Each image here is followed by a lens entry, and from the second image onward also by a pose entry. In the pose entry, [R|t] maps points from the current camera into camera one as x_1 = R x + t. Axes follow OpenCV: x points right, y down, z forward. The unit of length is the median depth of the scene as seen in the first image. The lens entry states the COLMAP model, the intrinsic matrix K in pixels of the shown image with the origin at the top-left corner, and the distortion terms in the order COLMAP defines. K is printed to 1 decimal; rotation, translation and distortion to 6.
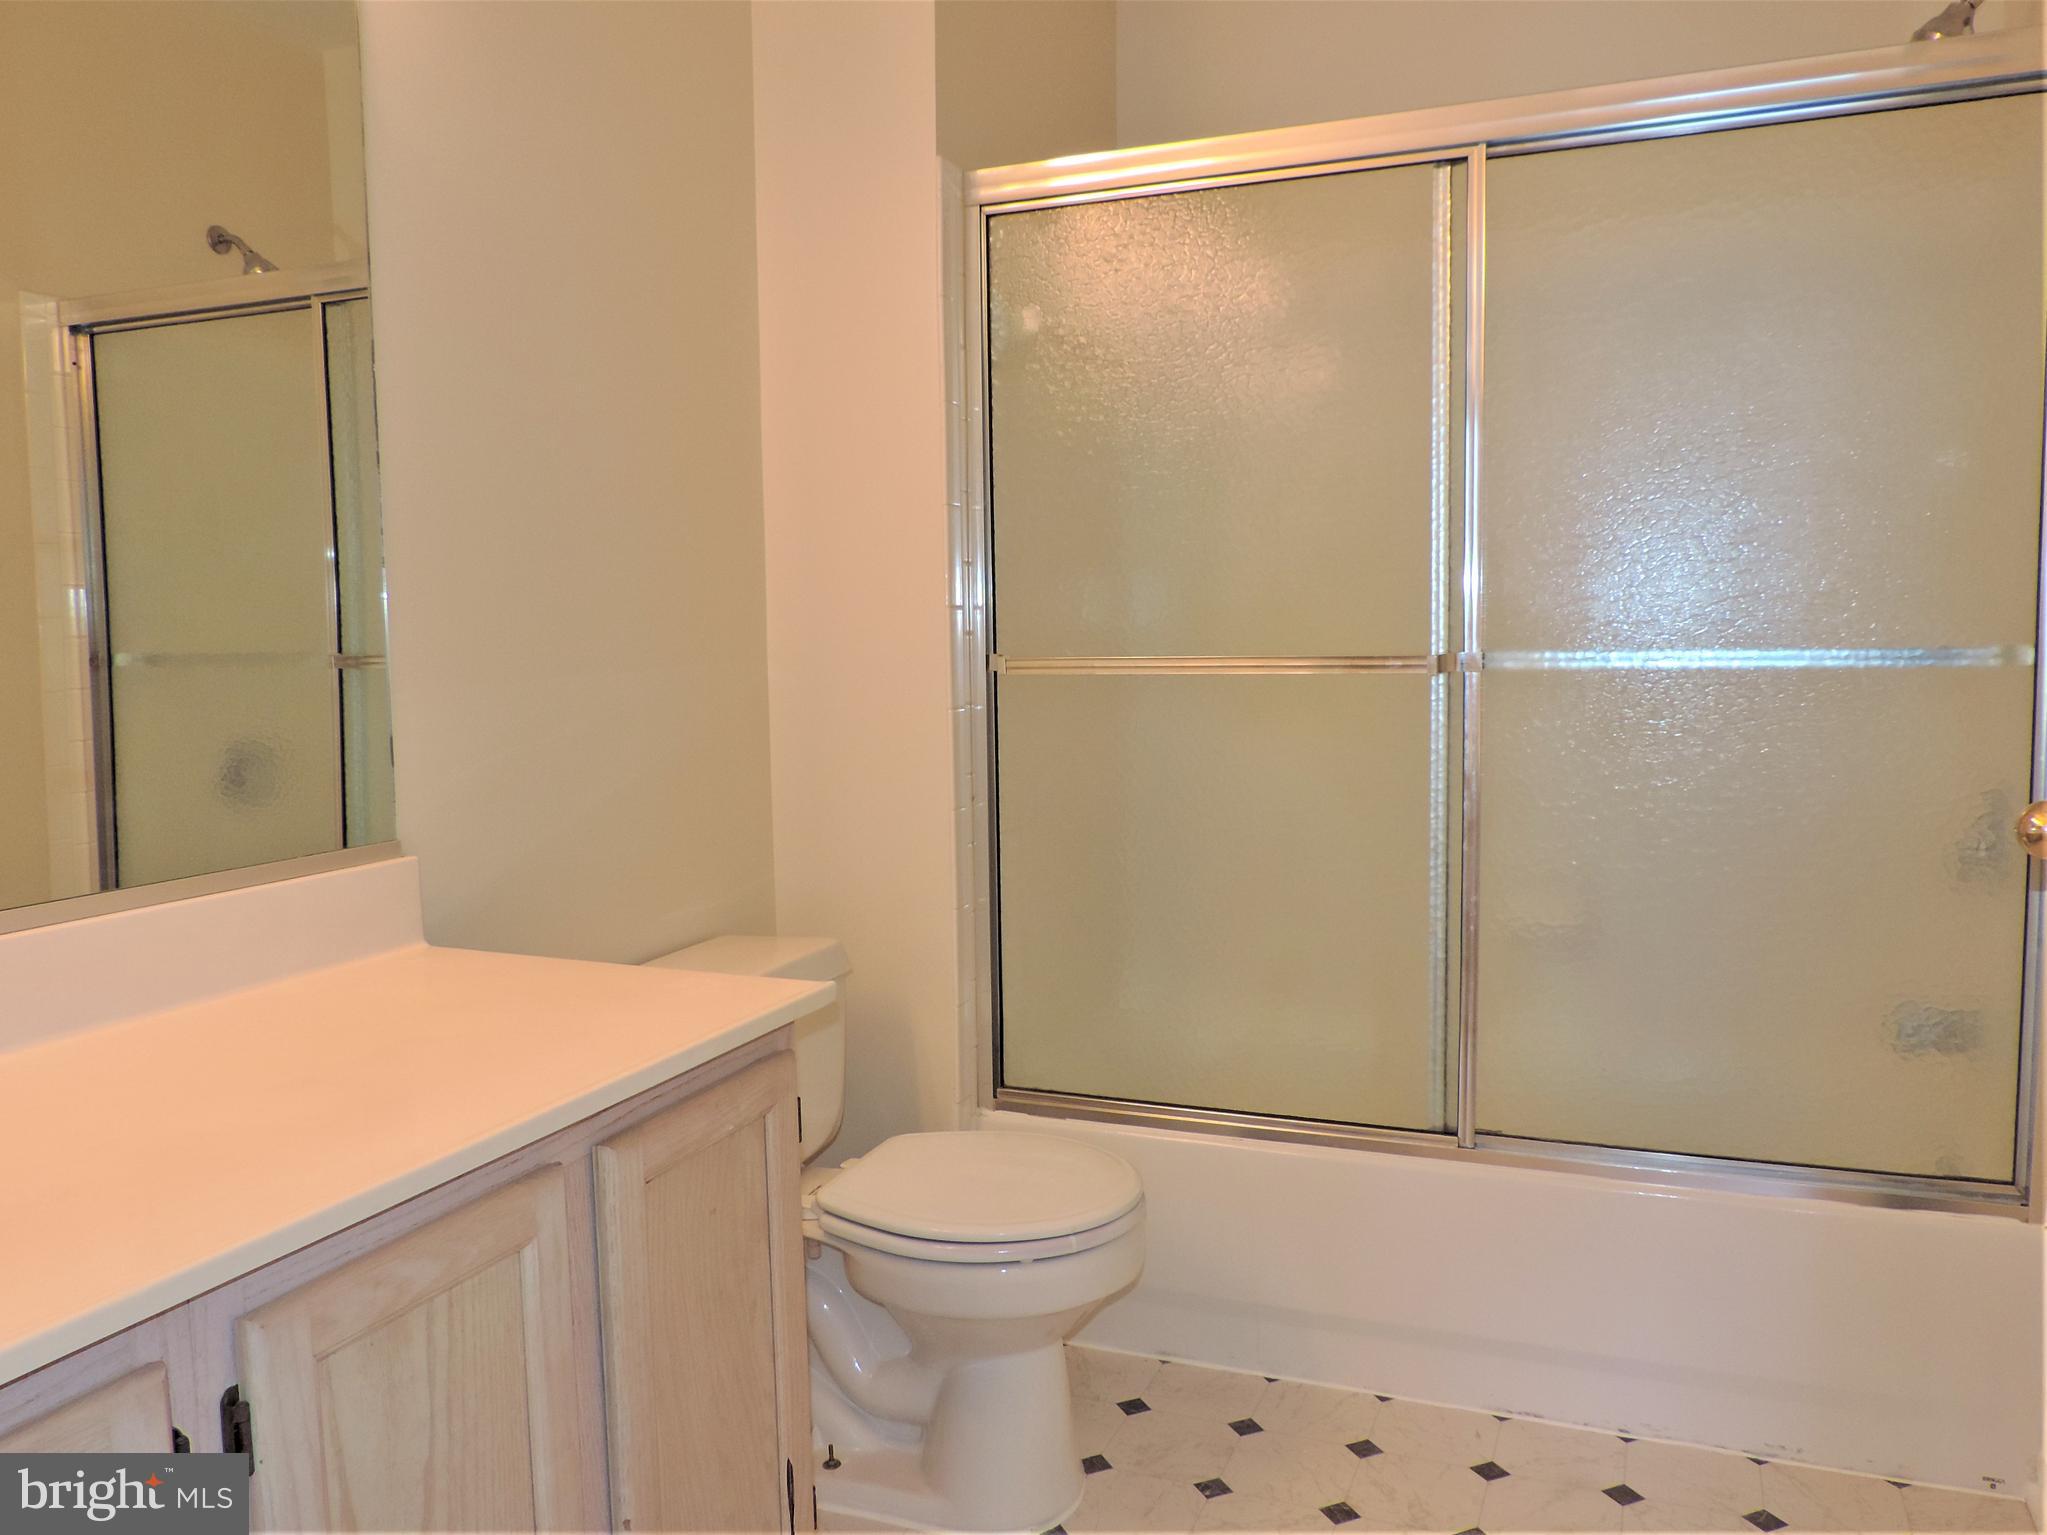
lens RADIAL K [[1567.8, 0, 1019.3], [0, 1567.8, 767.1], [0, 0, 1]] dist [-0.019132, 0.004950]
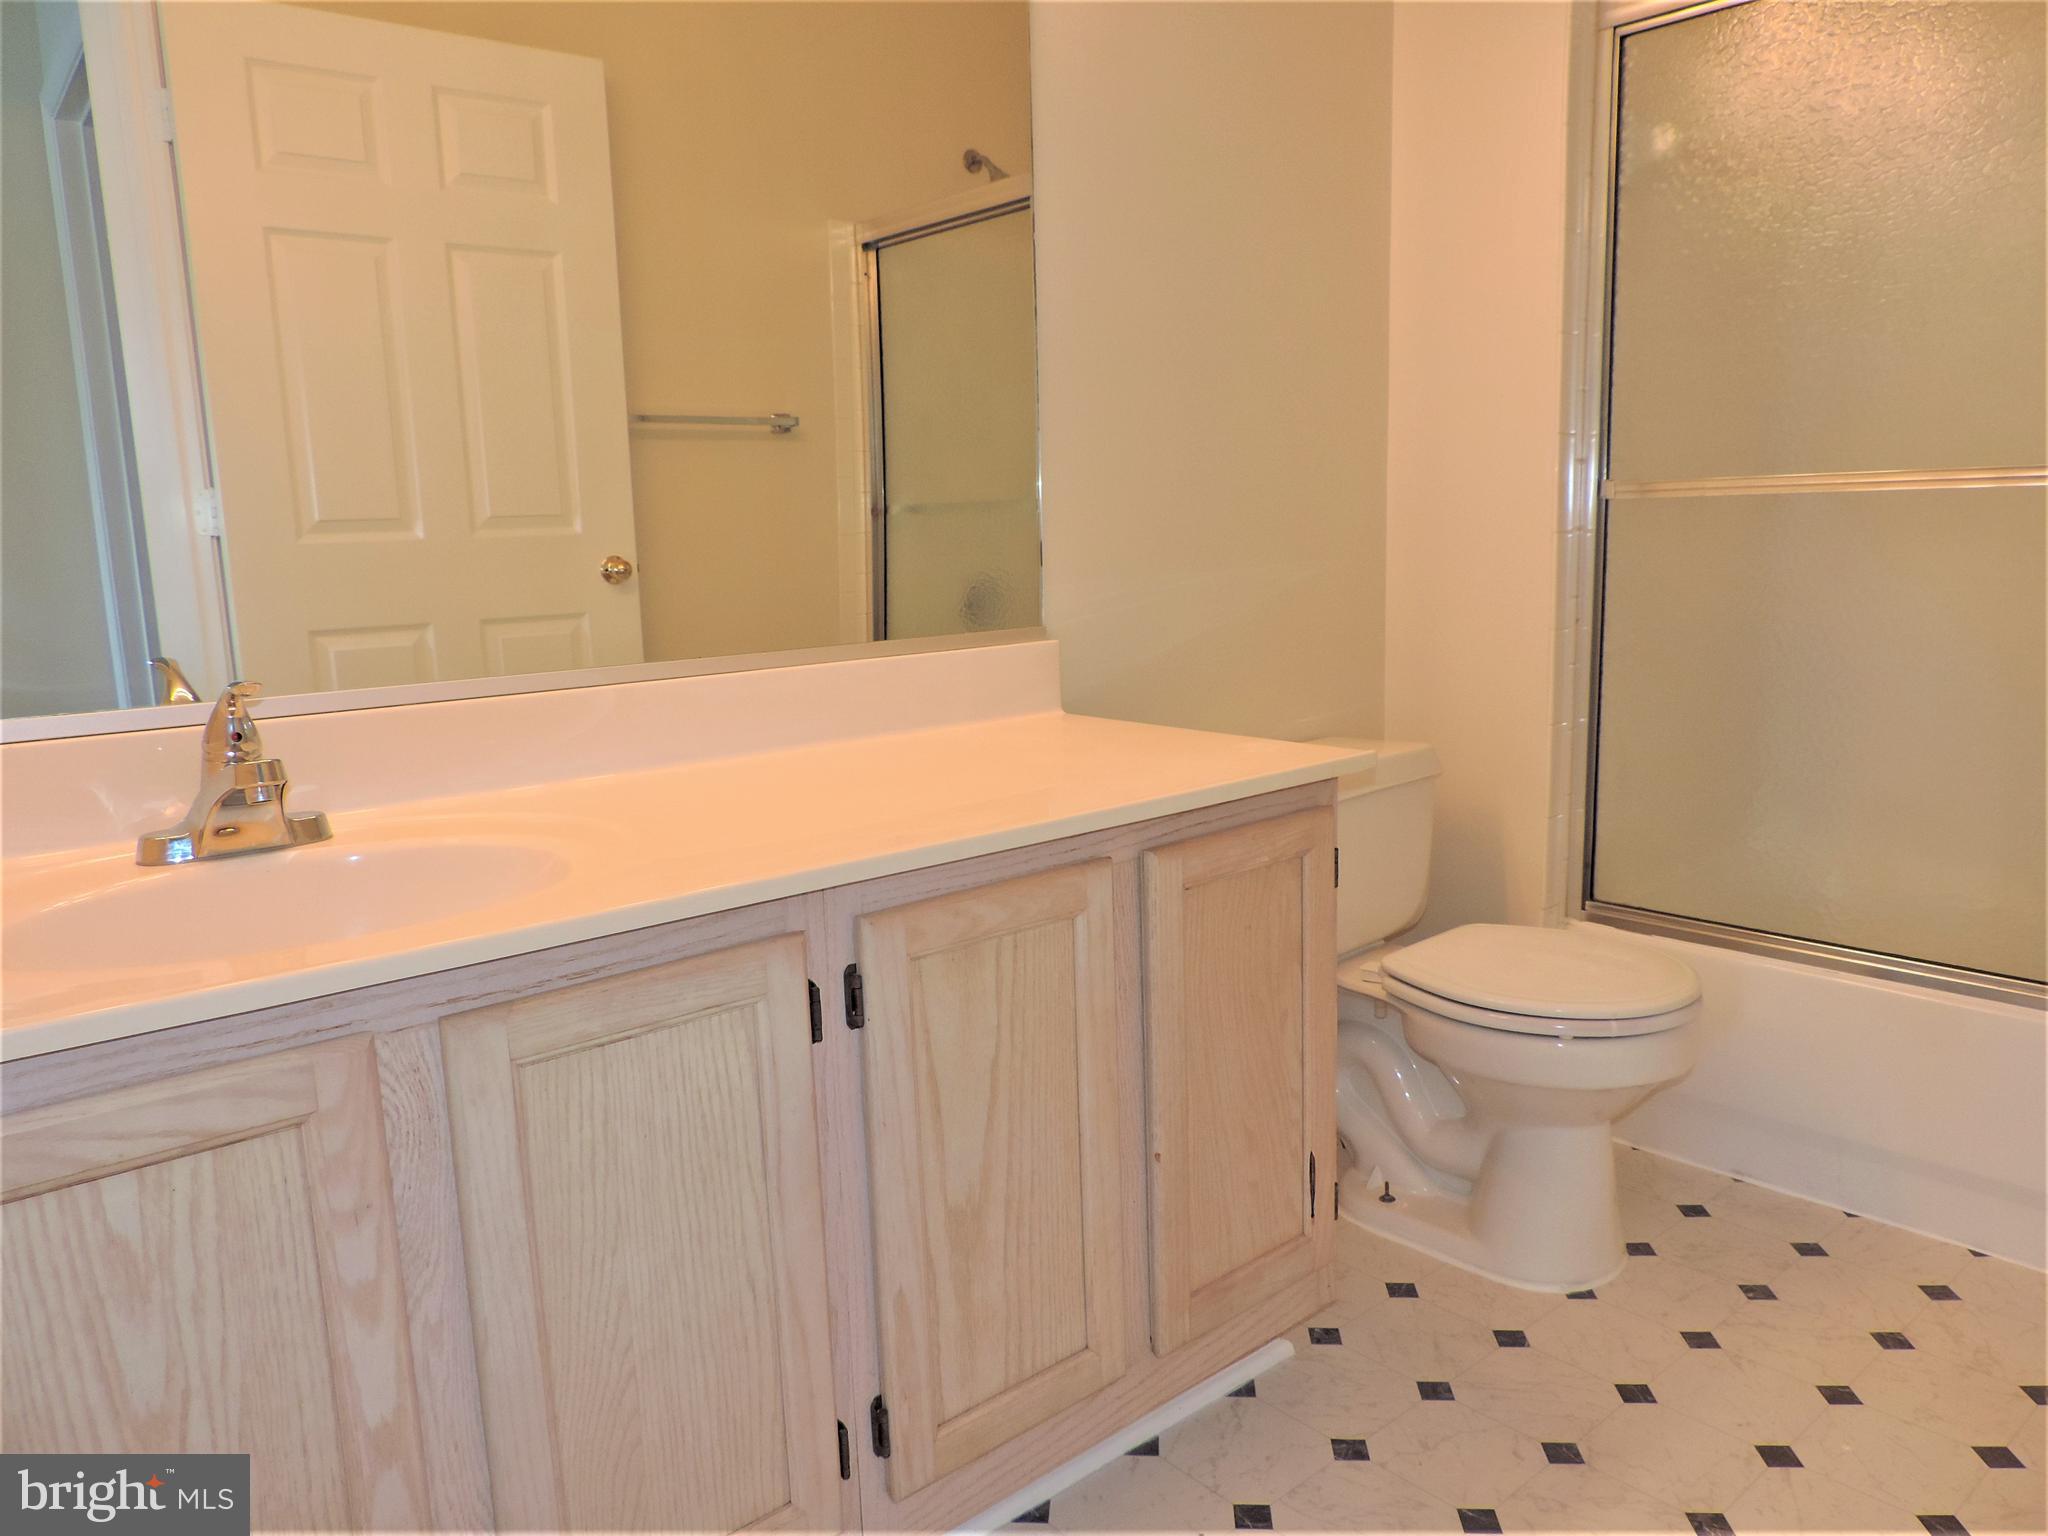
lens RADIAL K [[1473.7, 0, 1020.8], [0, 1473.7, 775.2], [0, 0, 1]] dist [-0.017962, 0.001961]
pose [[0.889094, 0.065096, -0.453072, 0.106733], [-0.026983, 0.995568, 0.090090, 0.051396], [0.456928, -0.067873, 0.886910, -0.046463]]
